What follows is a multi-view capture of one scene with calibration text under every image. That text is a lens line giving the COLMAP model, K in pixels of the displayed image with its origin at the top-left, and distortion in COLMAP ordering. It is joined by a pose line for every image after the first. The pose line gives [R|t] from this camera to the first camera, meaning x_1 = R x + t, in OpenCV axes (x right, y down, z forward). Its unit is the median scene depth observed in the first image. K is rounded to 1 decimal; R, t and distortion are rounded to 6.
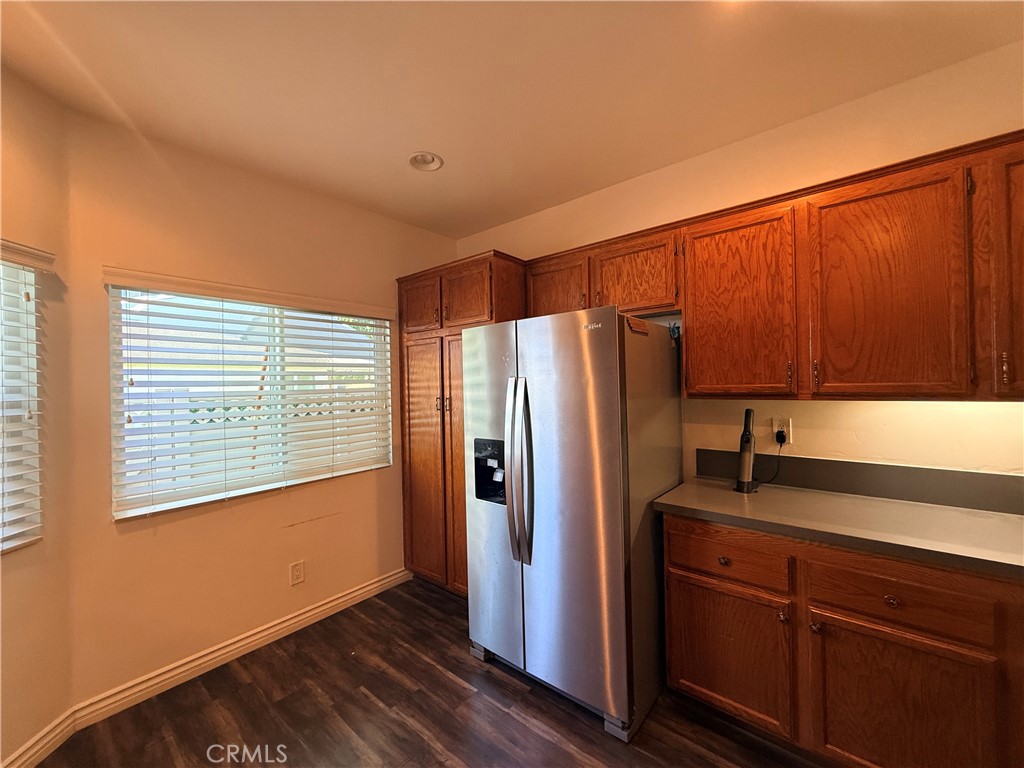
lens RADIAL K [[408.1, 0, 510.9], [0, 408.1, 385.9], [0, 0, 1]] dist [0.000884, 0.000023]
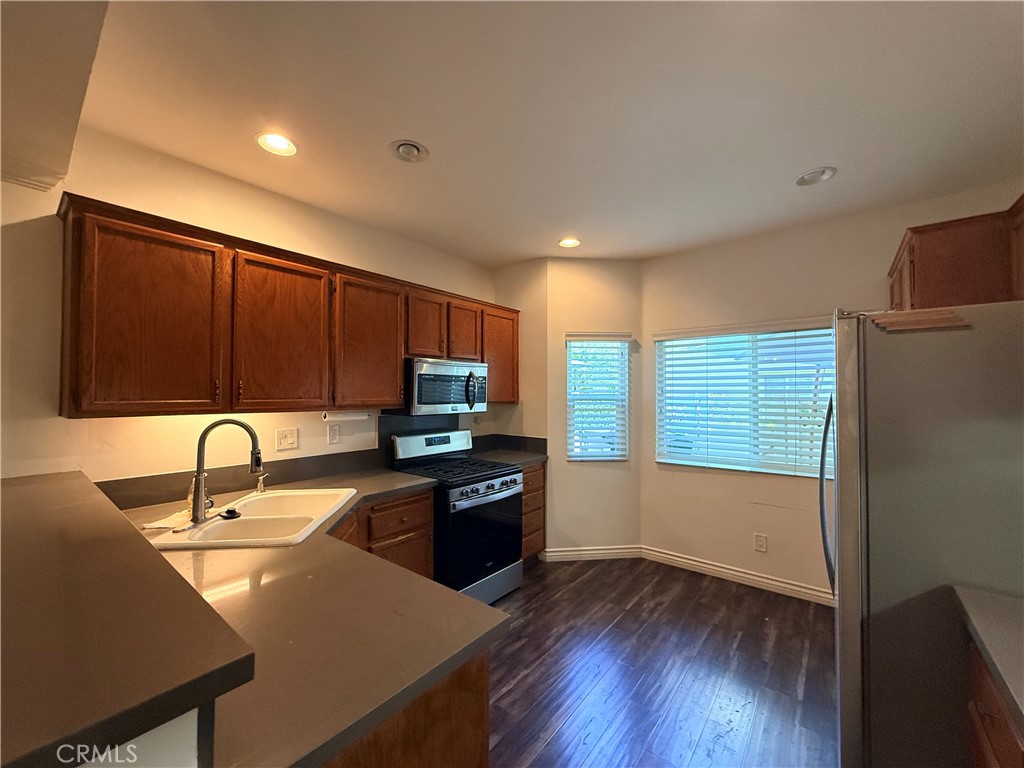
lens RADIAL K [[408.1, 0, 510.9], [0, 408.1, 385.9], [0, 0, 1]] dist [0.000884, 0.000023]
pose [[0.013916, 0.000267, -0.999903, 0.862128], [-0.006369, 0.999980, 0.000179, -0.024745], [0.999883, 0.006366, 0.013917, 0.249021]]
